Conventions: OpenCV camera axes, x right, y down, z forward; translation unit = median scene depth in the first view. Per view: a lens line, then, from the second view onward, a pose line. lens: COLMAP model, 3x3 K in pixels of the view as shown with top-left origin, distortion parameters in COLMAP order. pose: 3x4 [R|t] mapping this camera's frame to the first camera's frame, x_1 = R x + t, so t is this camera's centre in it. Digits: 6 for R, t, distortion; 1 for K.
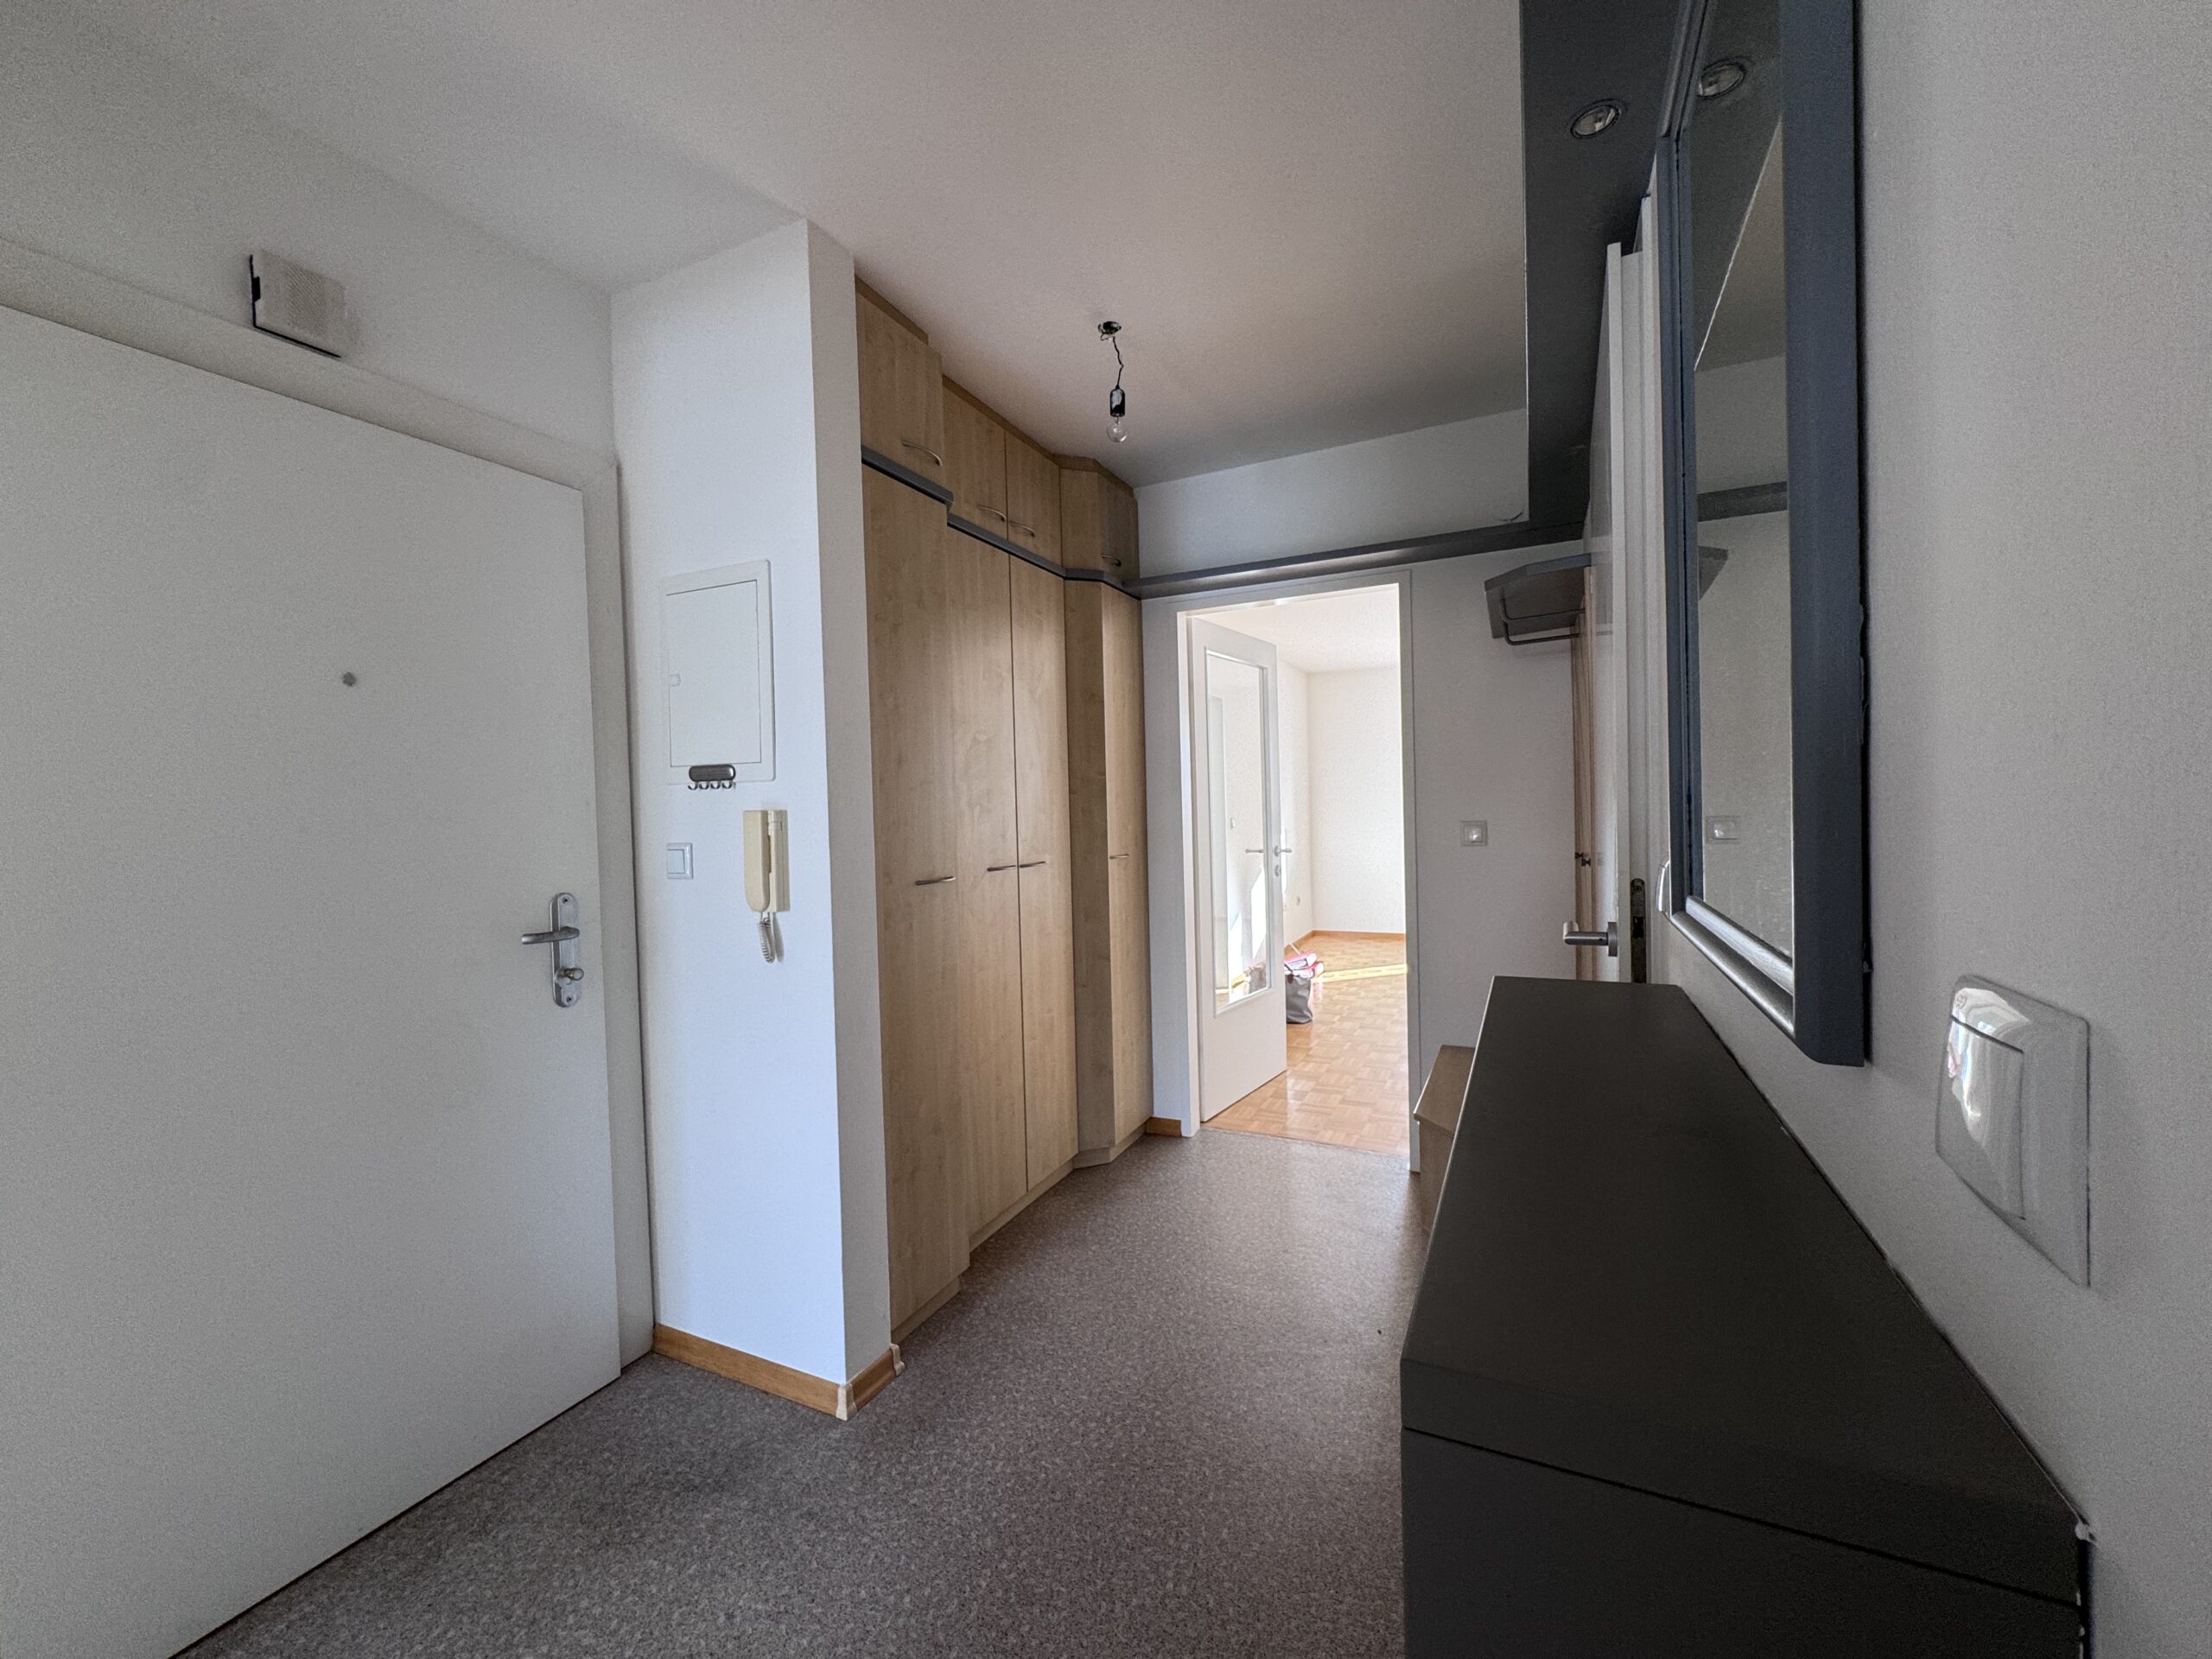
lens RADIAL K [[886.0, 0, 1105.1], [0, 886.0, 825.4], [0, 0, 1]] dist [-0.003553, 0.000772]
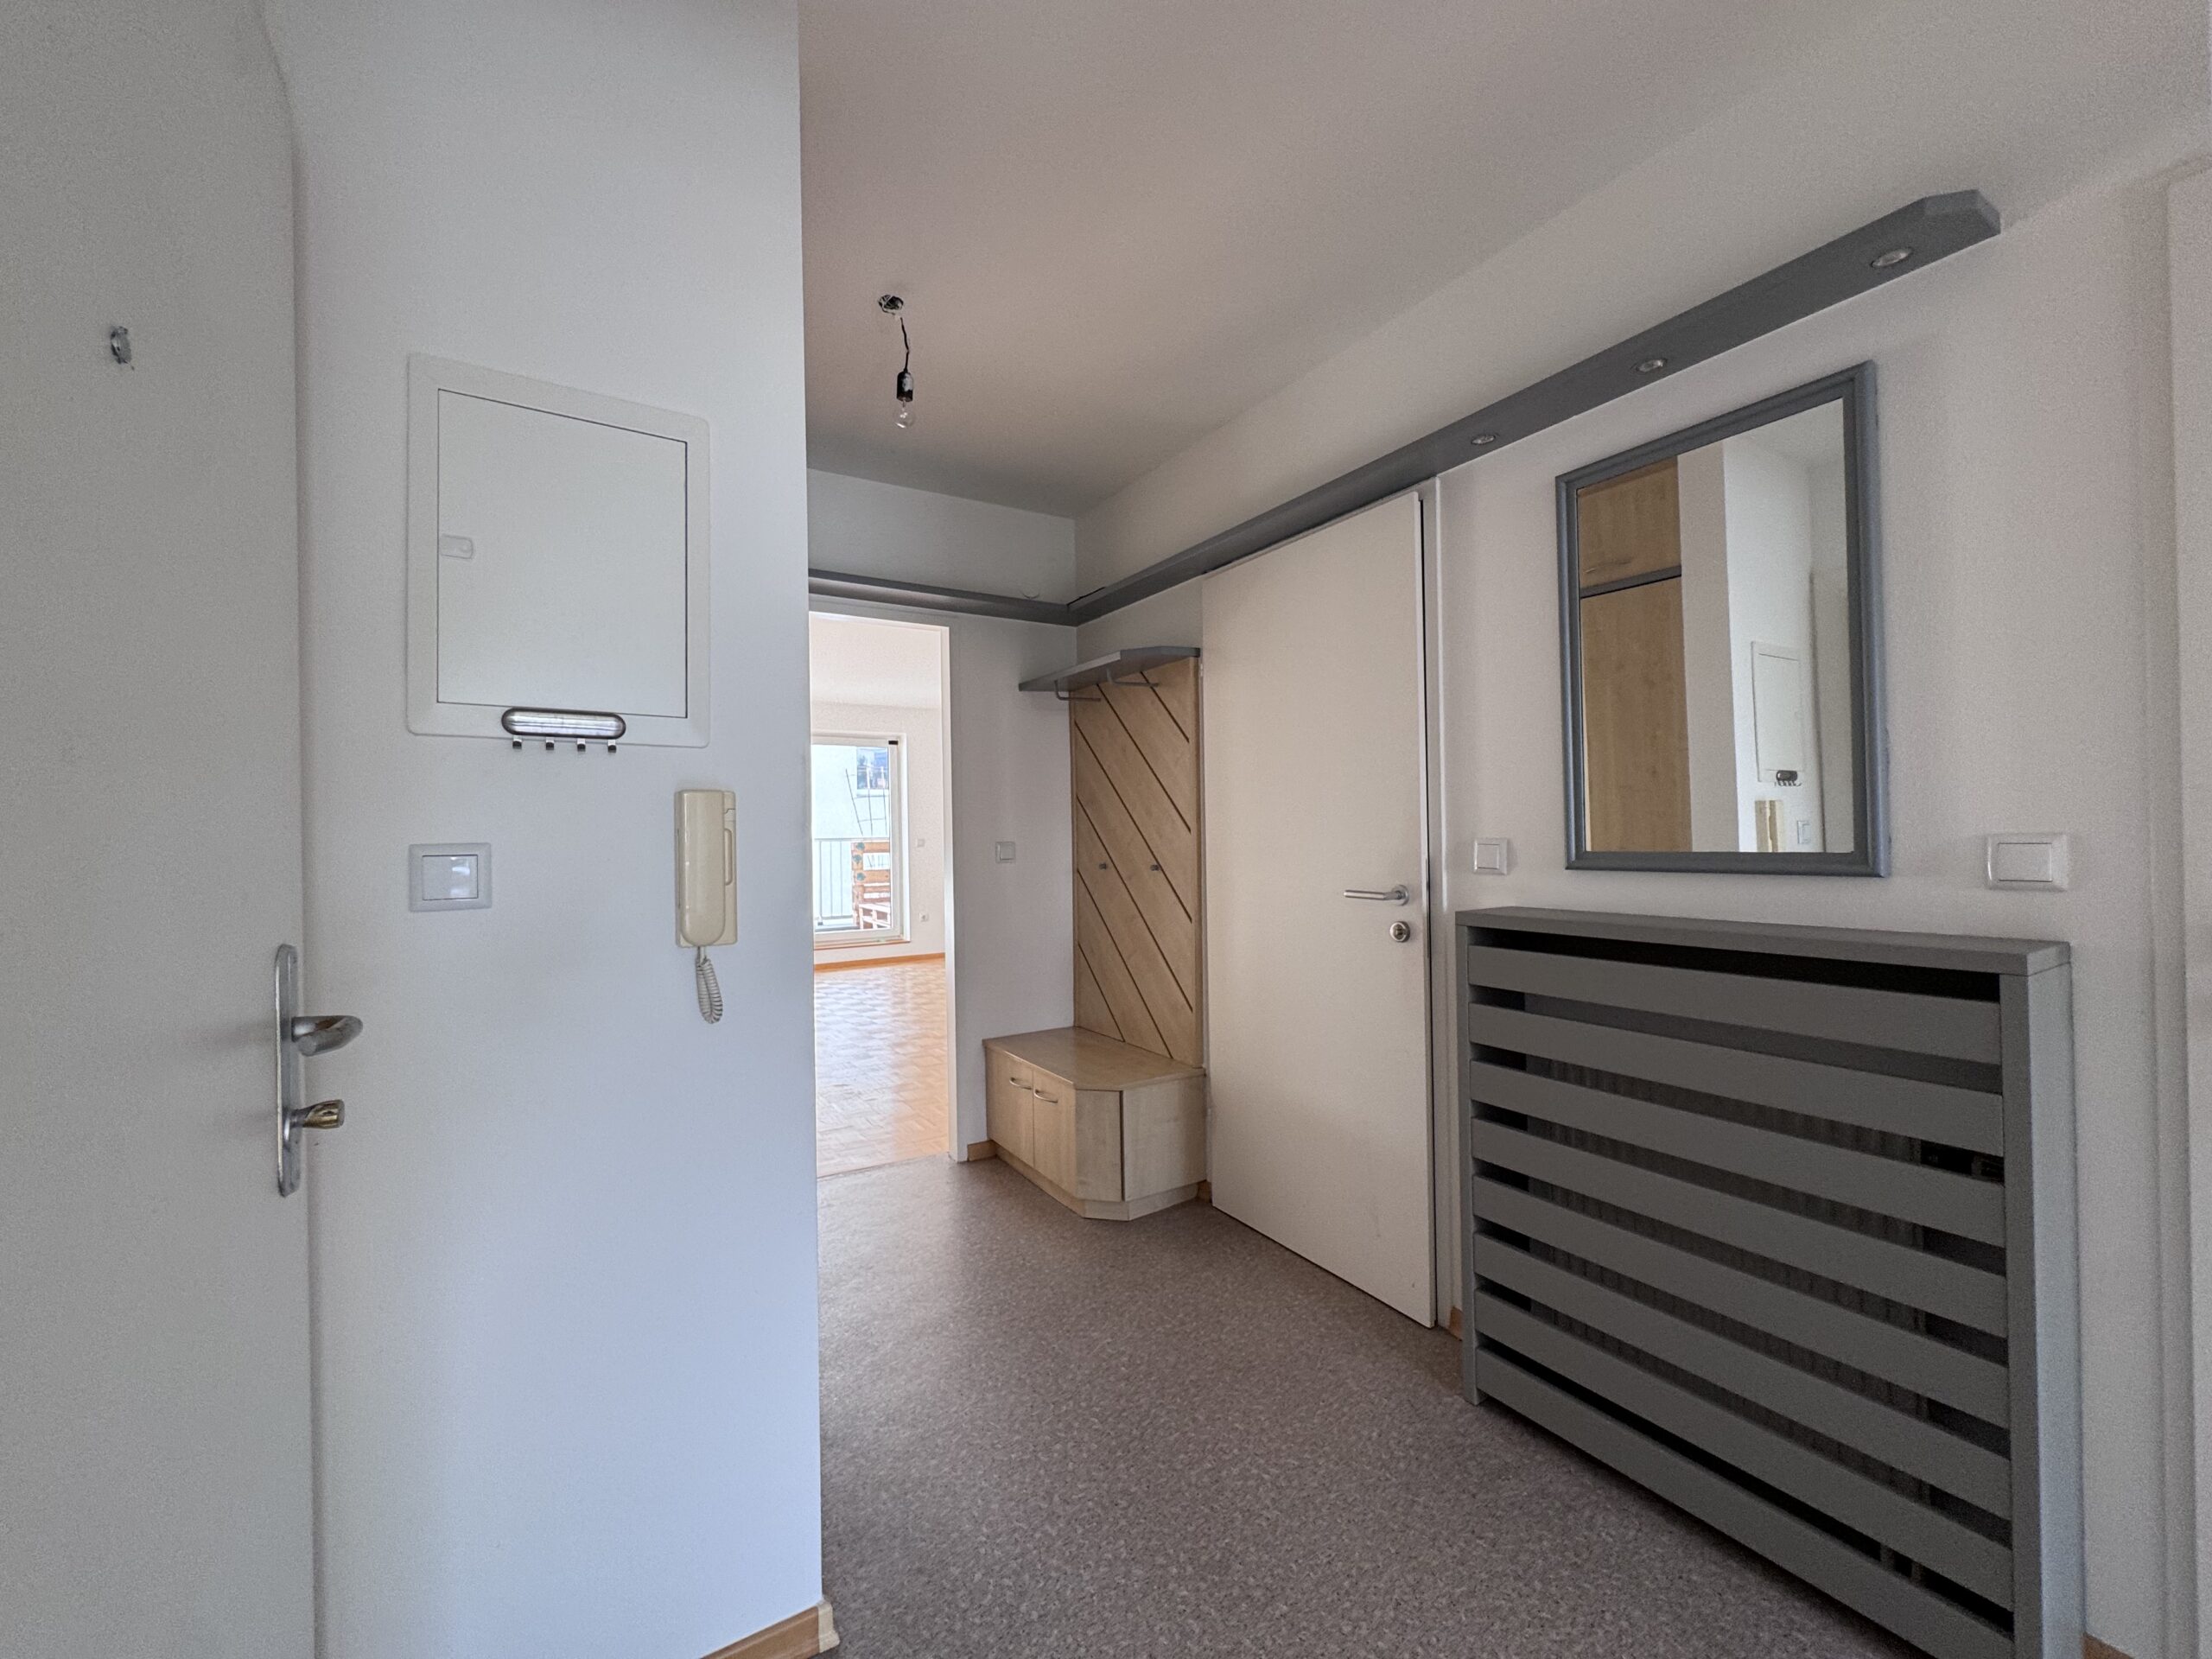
lens RADIAL K [[886.0, 0, 1106.1], [0, 886.0, 827.6], [0, 0, 1]] dist [-0.003553, 0.000772]
pose [[0.531853, 0.026000, 0.846438, -0.899668], [0.017055, 0.998997, -0.041402, 0.048748], [-0.846665, 0.036456, 0.530876, 0.460325]]
